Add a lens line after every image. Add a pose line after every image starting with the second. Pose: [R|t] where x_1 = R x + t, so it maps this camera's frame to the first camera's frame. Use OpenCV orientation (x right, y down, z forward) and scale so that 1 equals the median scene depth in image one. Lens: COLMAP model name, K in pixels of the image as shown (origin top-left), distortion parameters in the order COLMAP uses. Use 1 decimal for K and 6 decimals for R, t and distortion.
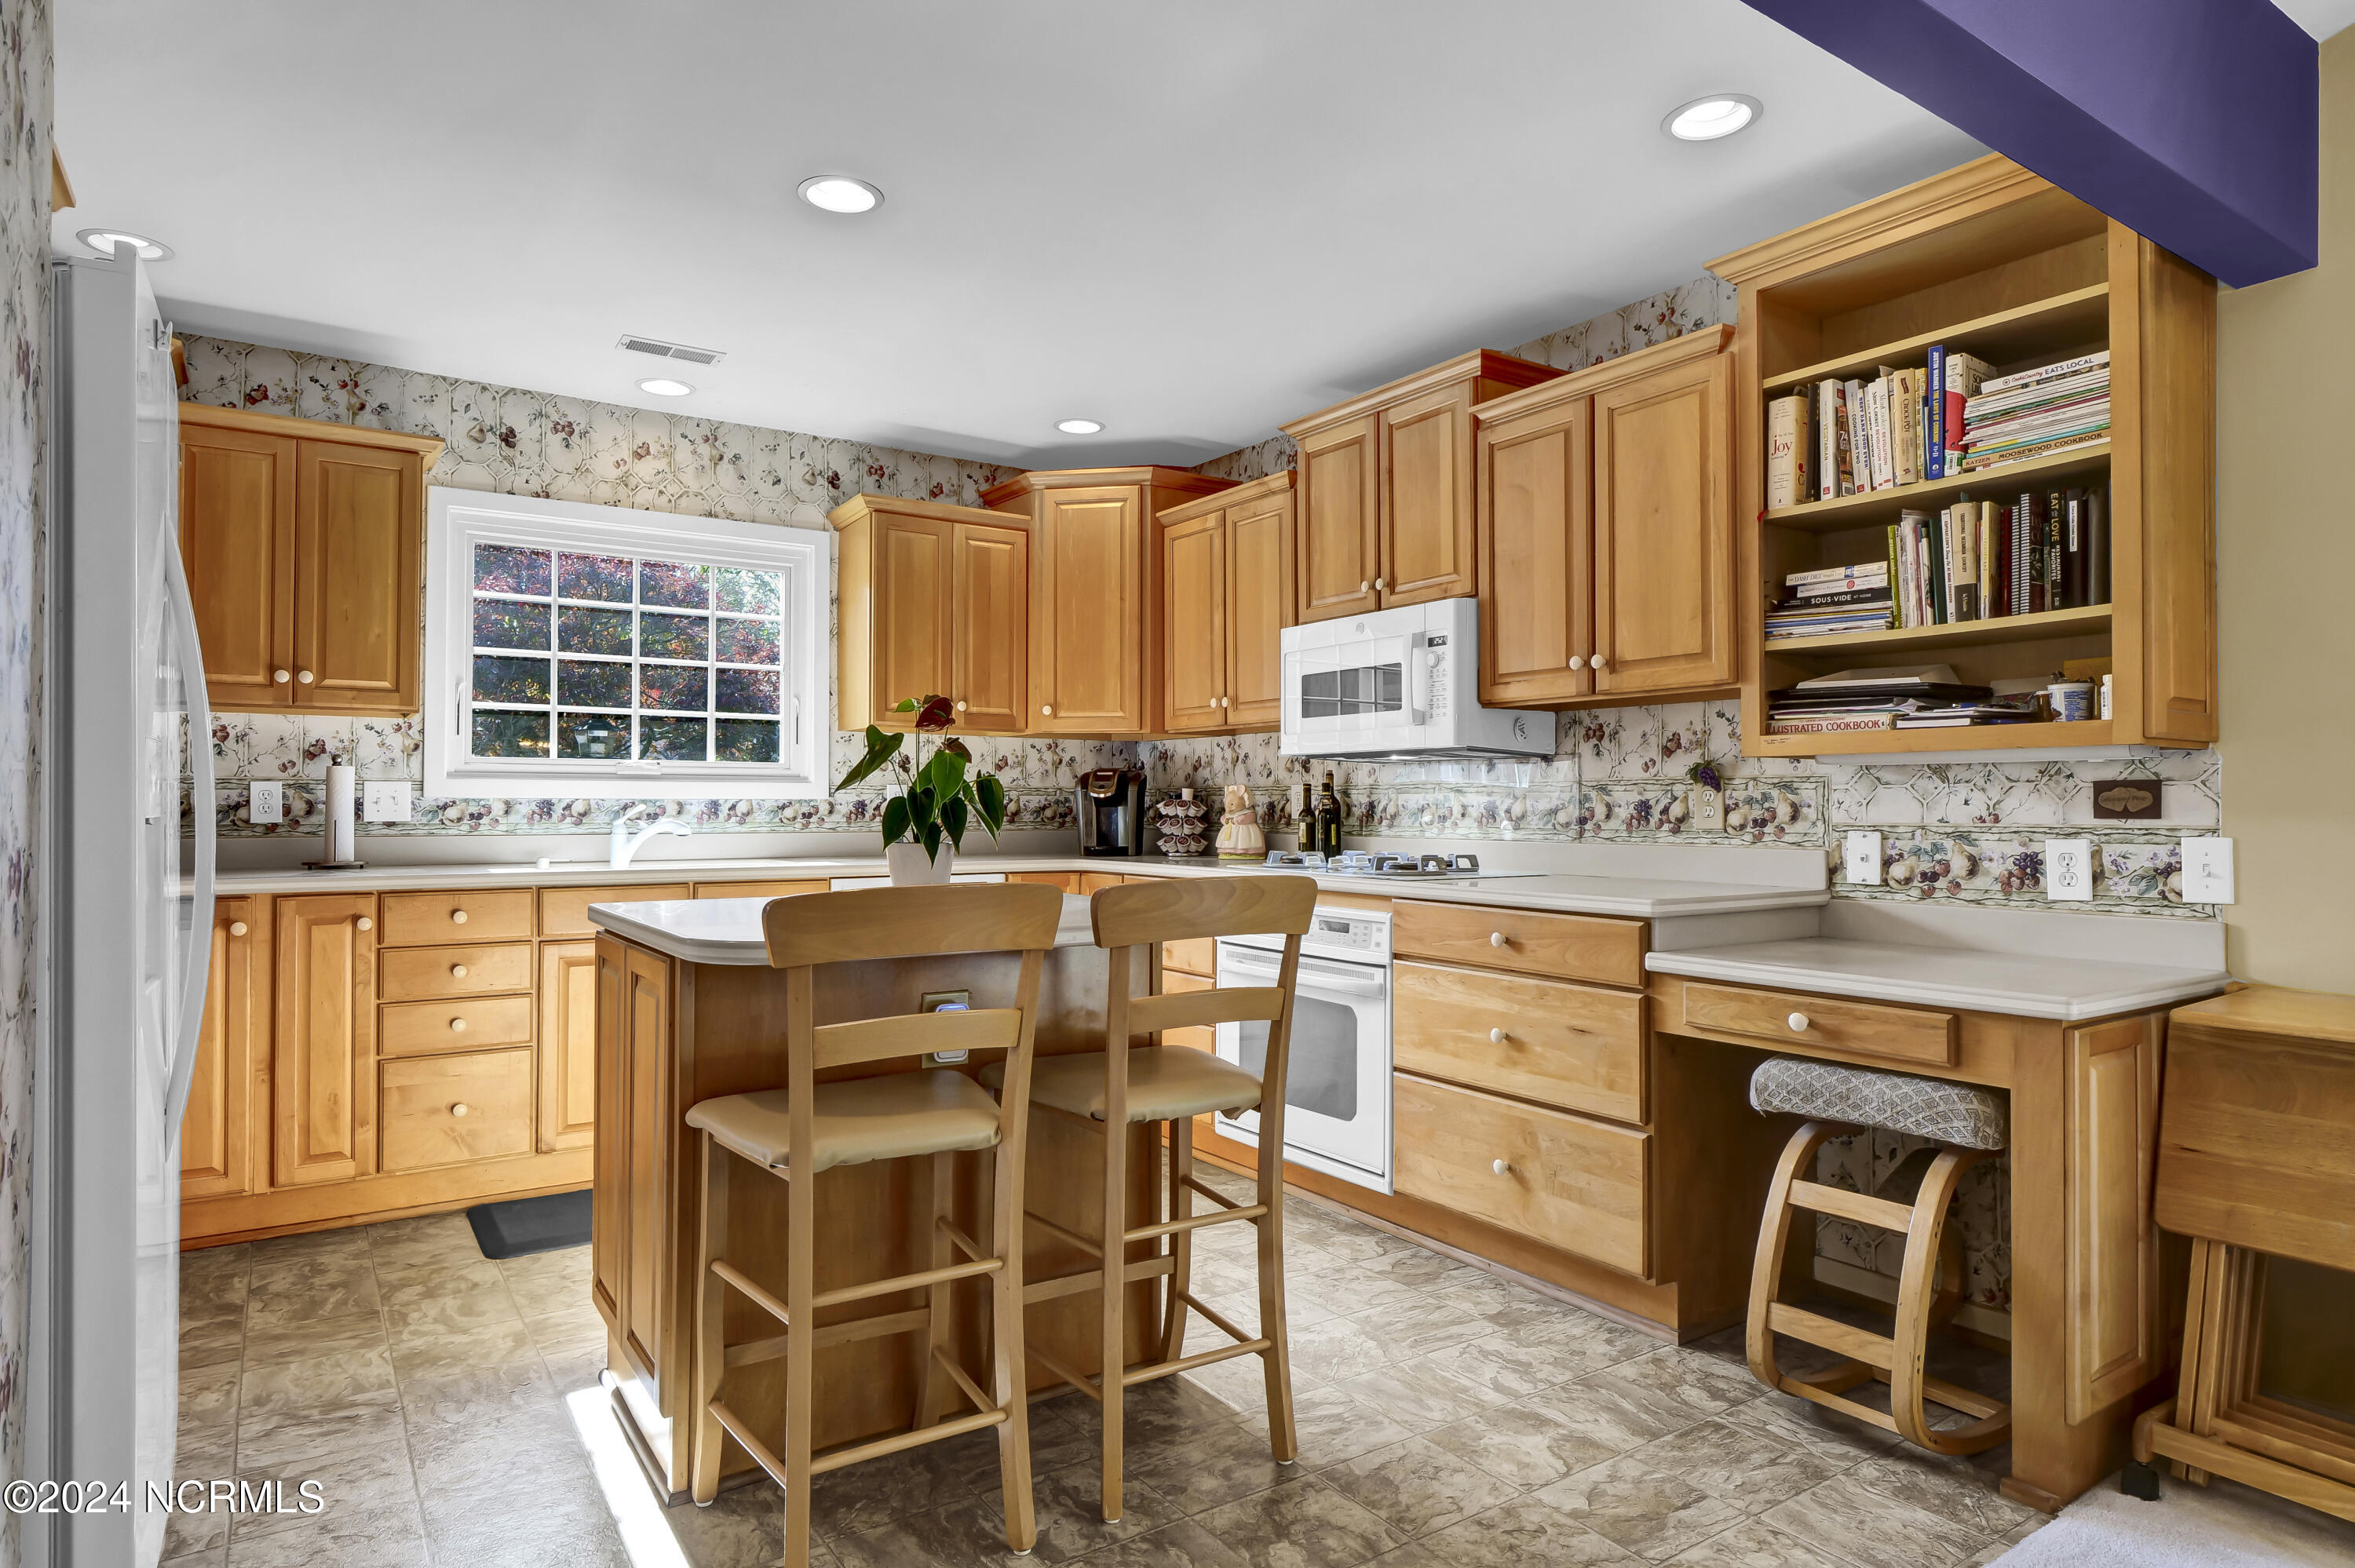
lens RADIAL K [[1313.8, 0, 1193.8], [0, 1313.8, 784.1], [0, 0, 1]] dist [0.004322, -0.000210]
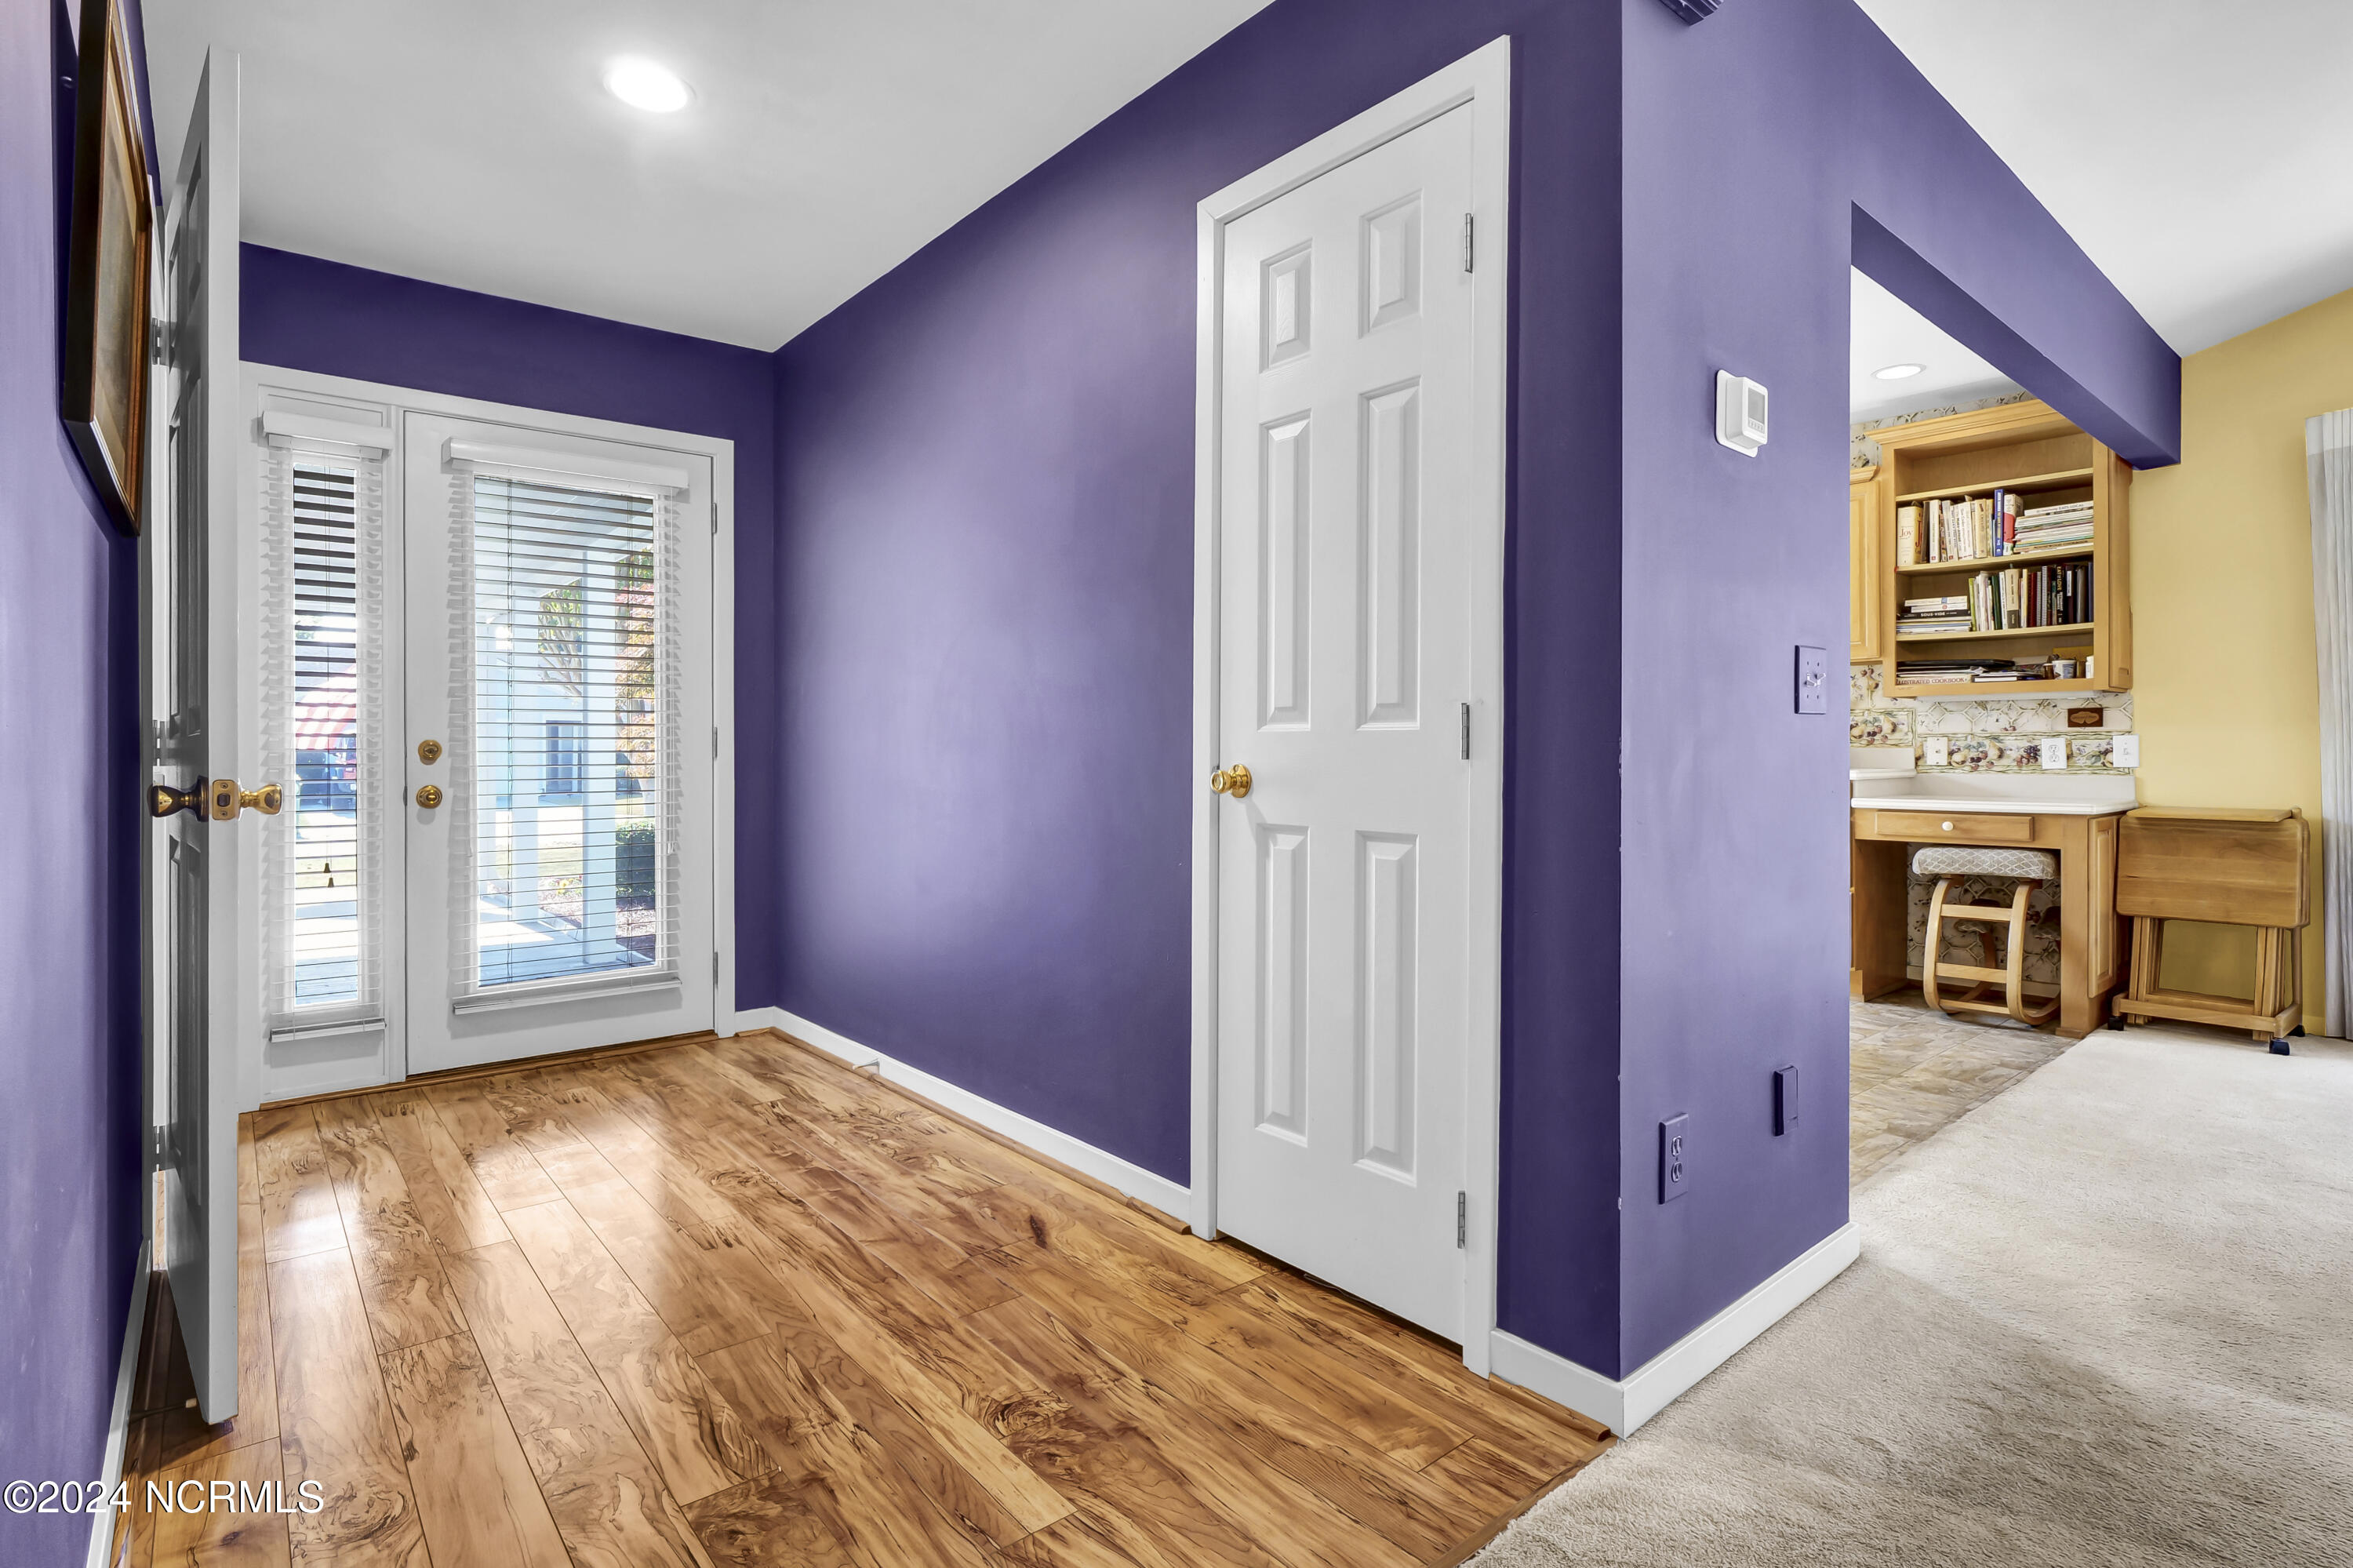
lens RADIAL K [[1161.8, 0, 1218.9], [0, 1161.8, 747.5], [0, 0, 1]] dist [-0.001944, -0.000554]
pose [[0.992648, -0.002966, 0.121003, -0.733272], [0.001317, 0.999905, 0.013705, 0.027727], [-0.121032, -0.013445, 0.992558, -0.538902]]
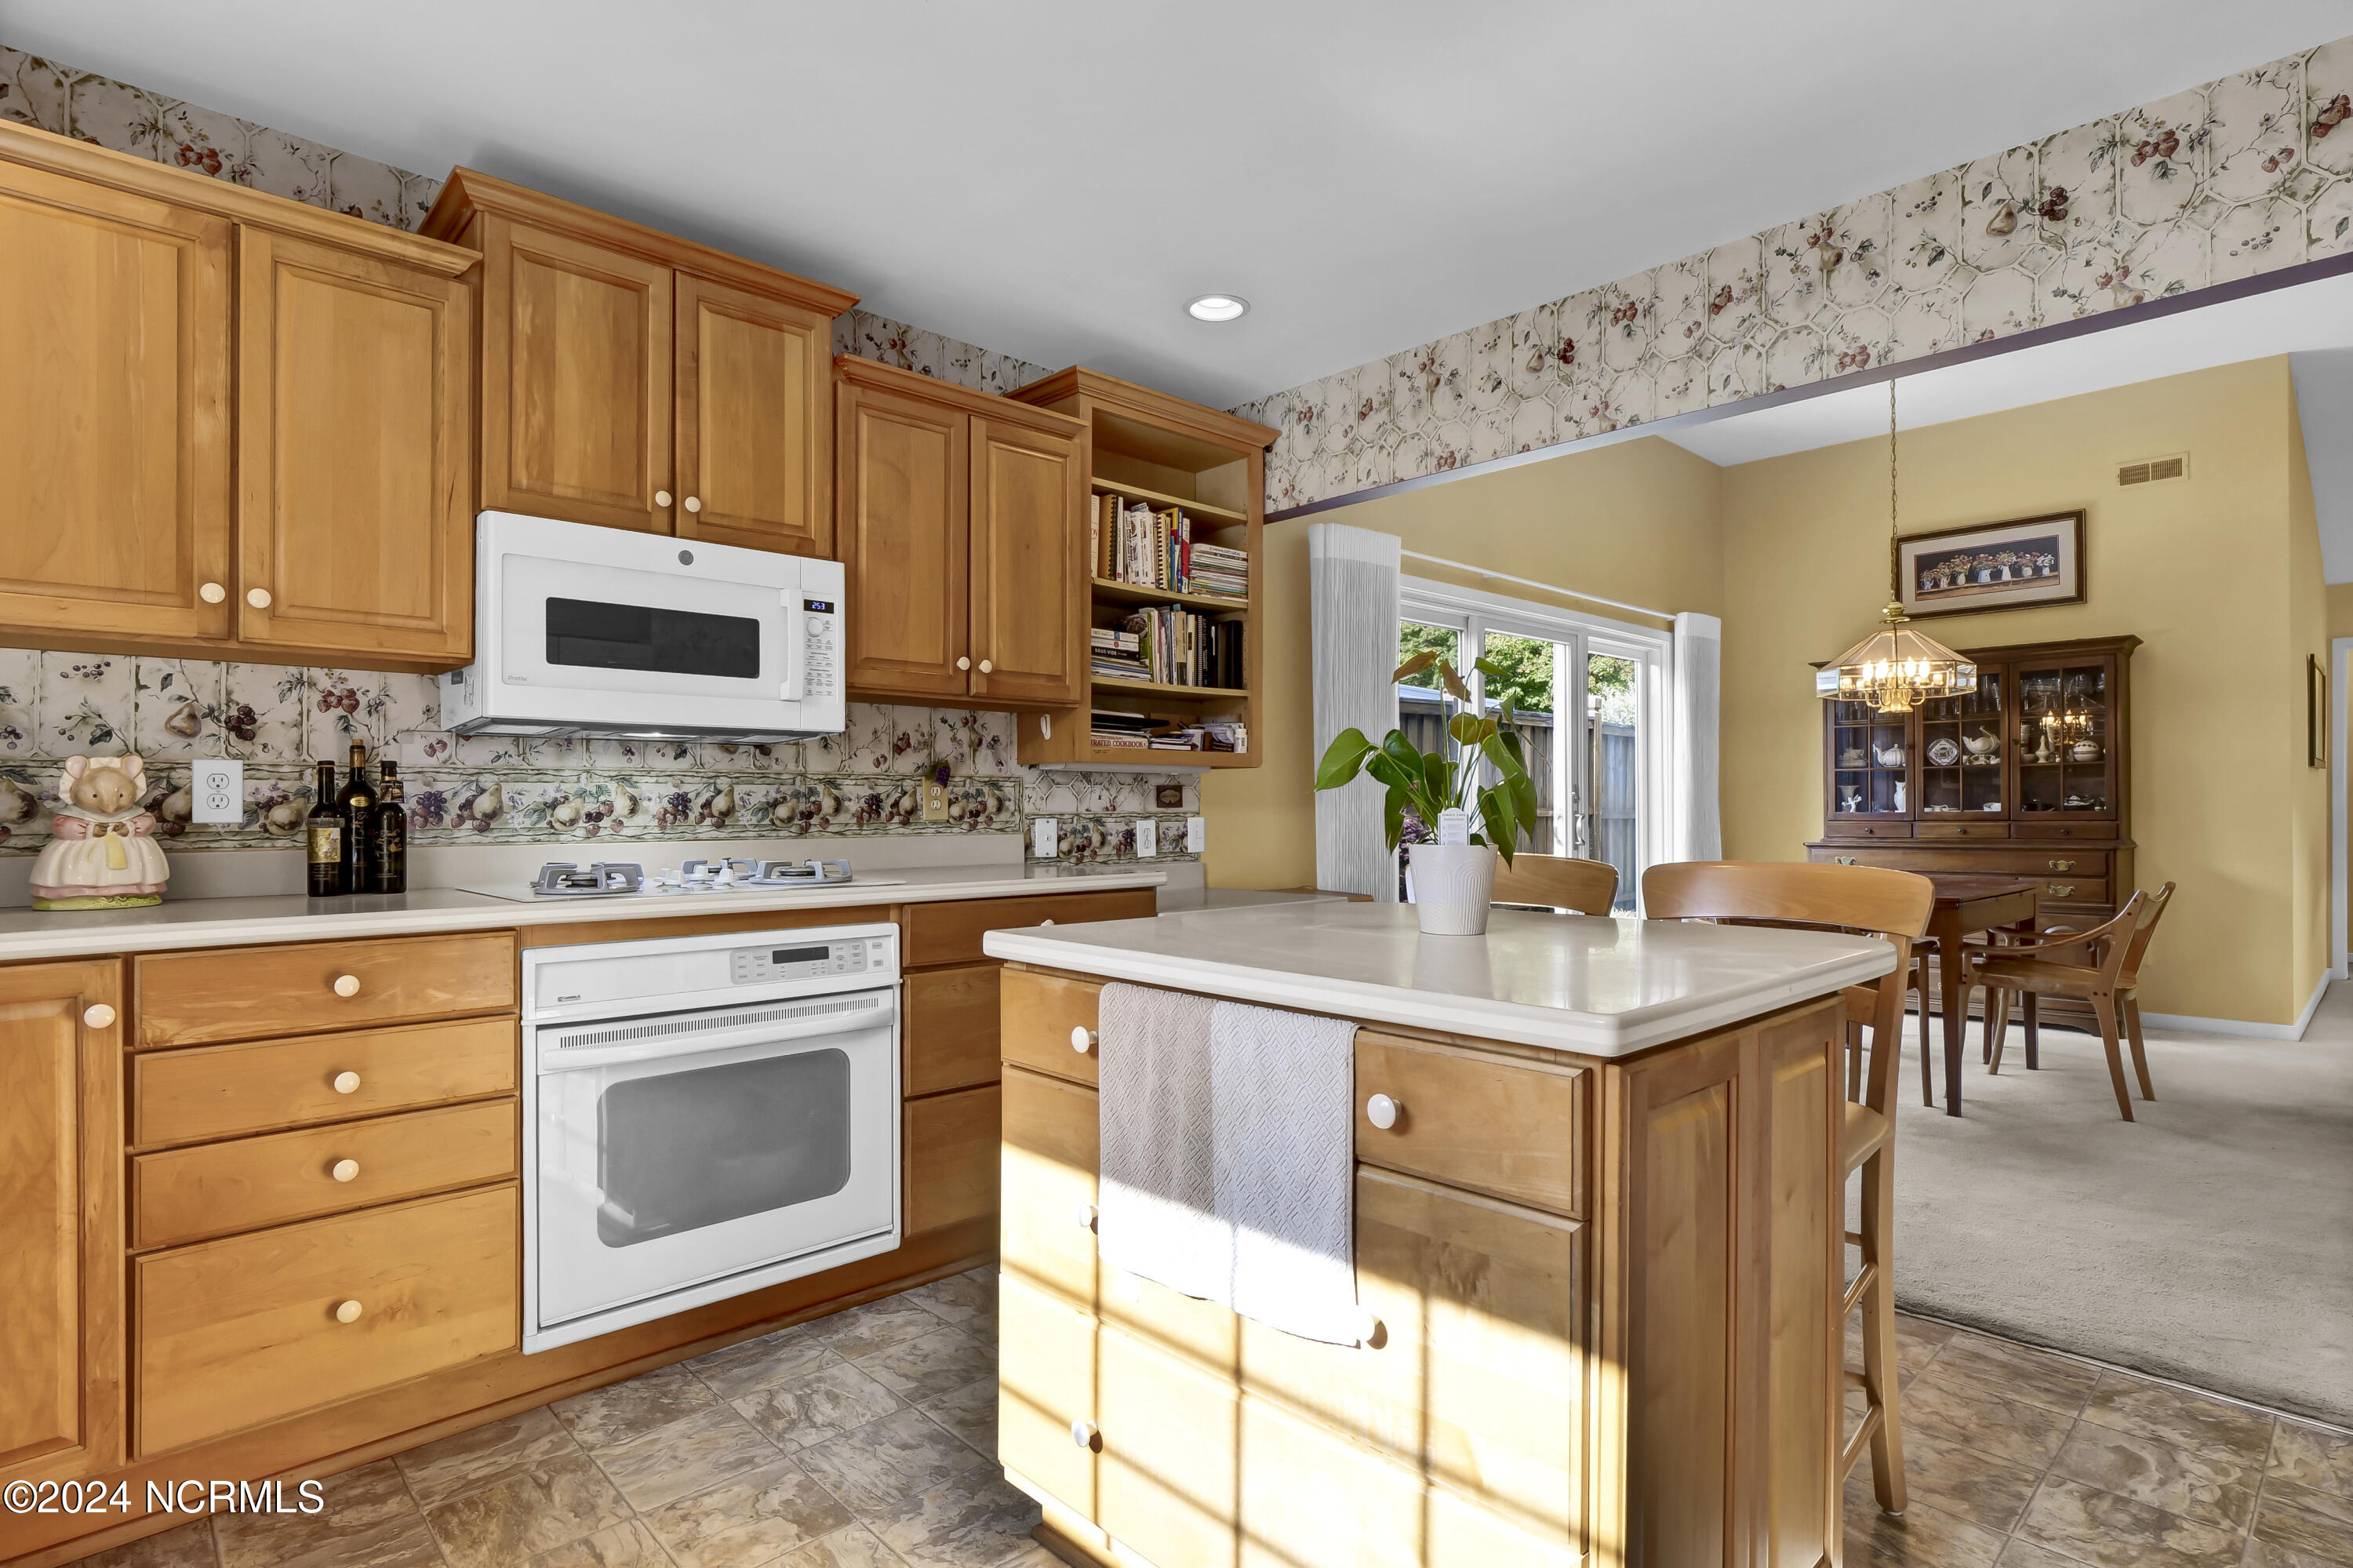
lens RADIAL K [[1198.1, 0, 1170.5], [0, 1198.1, 806.6], [0, 0, 1]] dist [-0.001492, -0.011085]
pose [[-0.151897, -0.004473, 0.988386, -0.764434], [-0.017083, 0.999852, 0.001899, 0.019513], [-0.988249, -0.016596, -0.151951, 1.097475]]
